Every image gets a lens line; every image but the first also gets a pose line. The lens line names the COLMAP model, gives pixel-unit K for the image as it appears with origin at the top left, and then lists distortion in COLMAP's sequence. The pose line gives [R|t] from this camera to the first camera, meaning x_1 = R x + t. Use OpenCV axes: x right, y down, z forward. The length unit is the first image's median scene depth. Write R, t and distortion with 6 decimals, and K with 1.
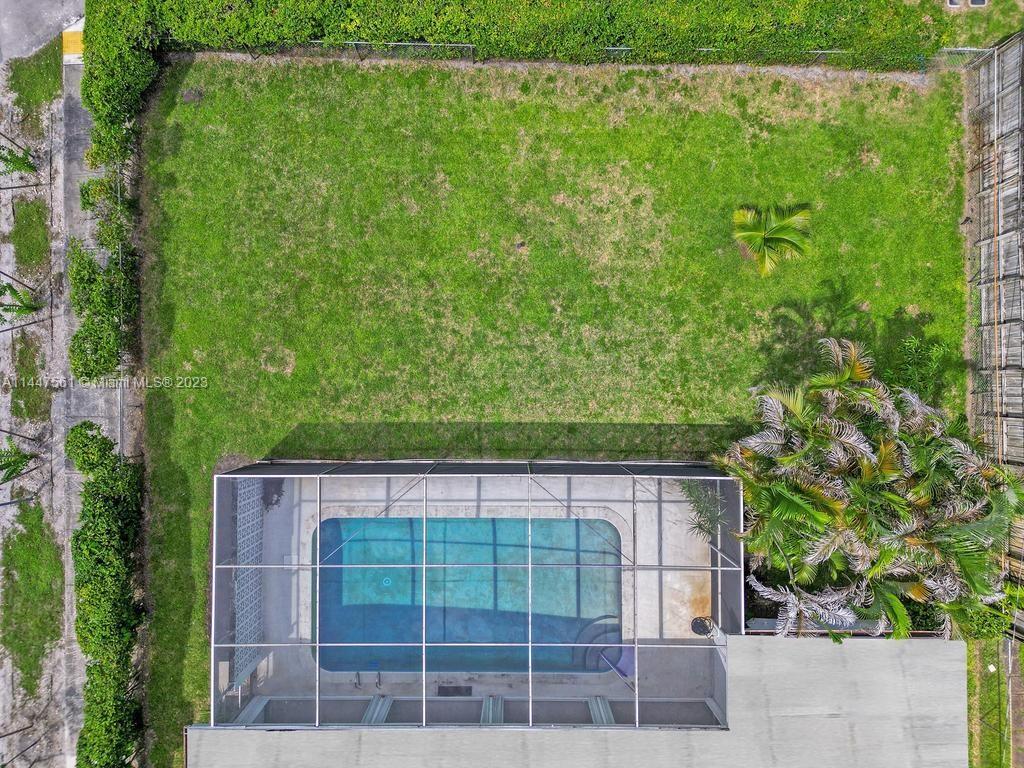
lens RADIAL K [[717.4, 0, 508.5], [0, 717.4, 384.3], [0, 0, 1]] dist [0.060082, -0.052412]
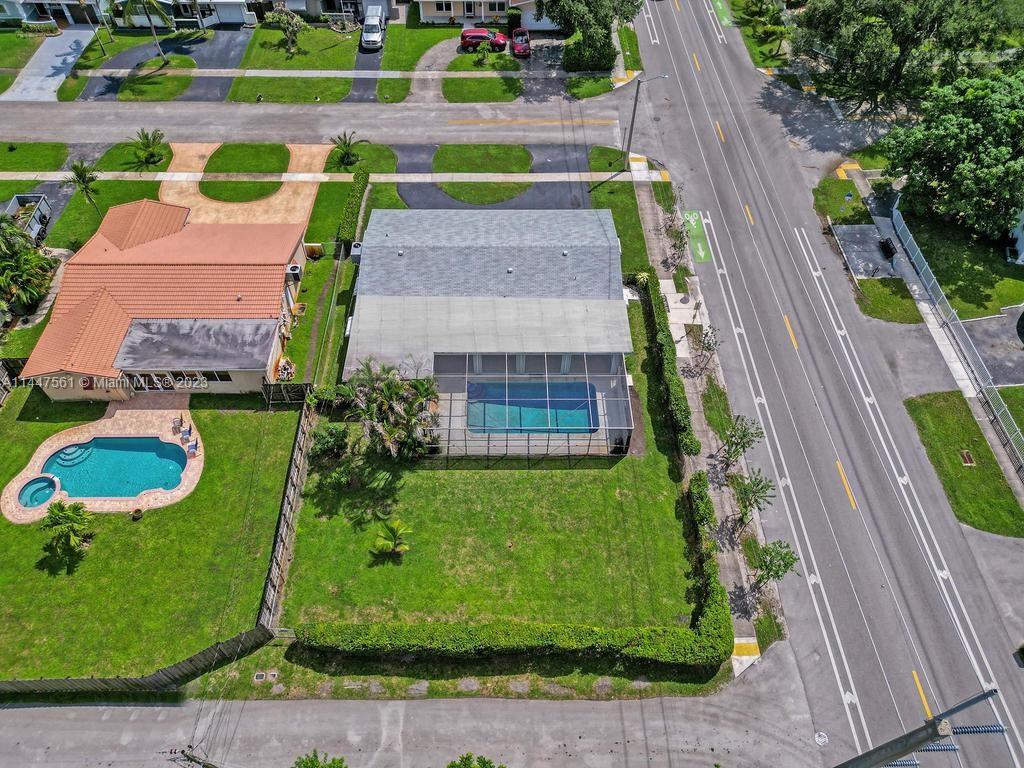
lens RADIAL K [[717.4, 0, 508.5], [0, 717.4, 384.3], [0, 0, 1]] dist [0.060082, -0.052412]
pose [[-0.999978, 0.004880, -0.004560, 0.030328], [-0.006660, -0.779828, 0.625959, -1.106370], [-0.000502, 0.625975, 0.779843, -0.866533]]
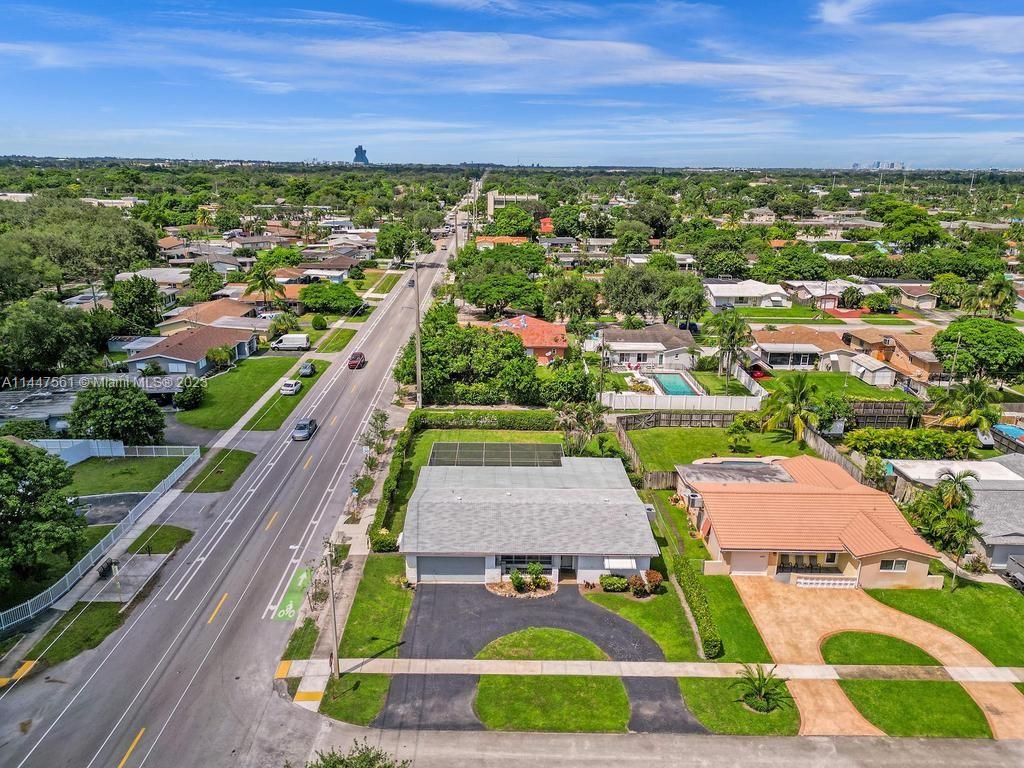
lens RADIAL K [[717.4, 0, 508.5], [0, 717.4, 384.3], [0, 0, 1]] dist [0.060082, -0.052412]
pose [[0.999870, 0.009144, 0.013285, -0.030943], [0.009921, 0.300674, -0.953675, 3.341855], [-0.012715, 0.953683, 0.300544, -0.464567]]
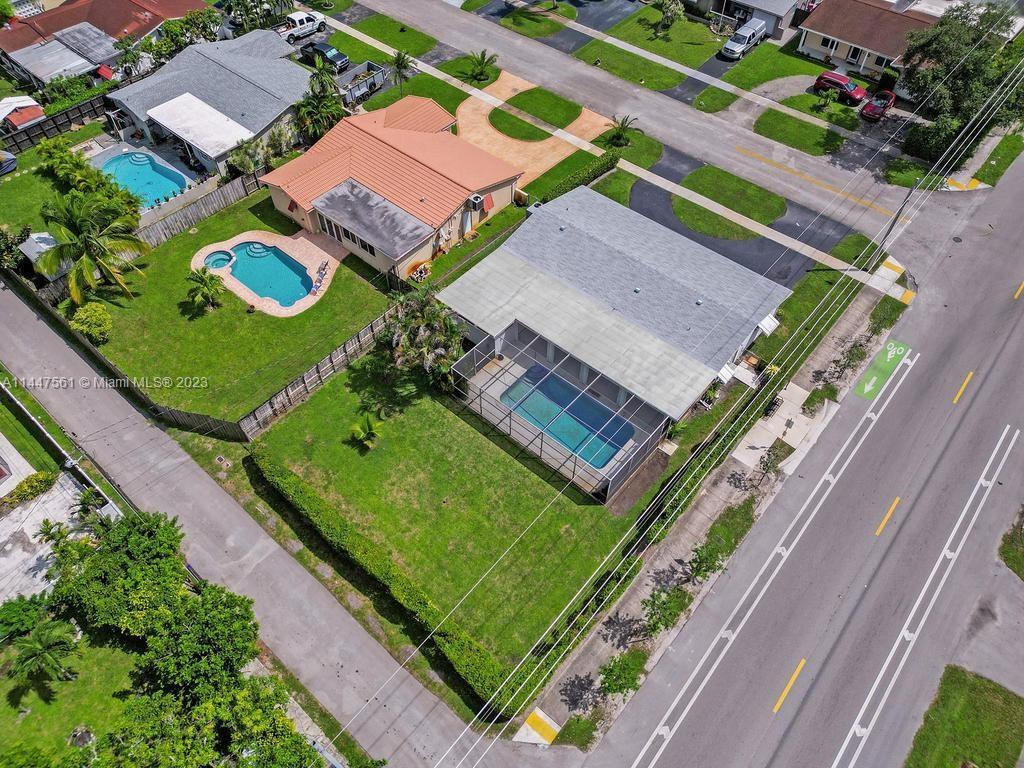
lens RADIAL K [[717.4, 0, 508.5], [0, 717.4, 384.3], [0, 0, 1]] dist [0.060082, -0.052412]
pose [[-0.754804, -0.514778, 0.406539, -0.806328], [0.655931, -0.587674, 0.473701, -0.870287], [-0.004939, 0.624213, 0.781238, -0.874690]]
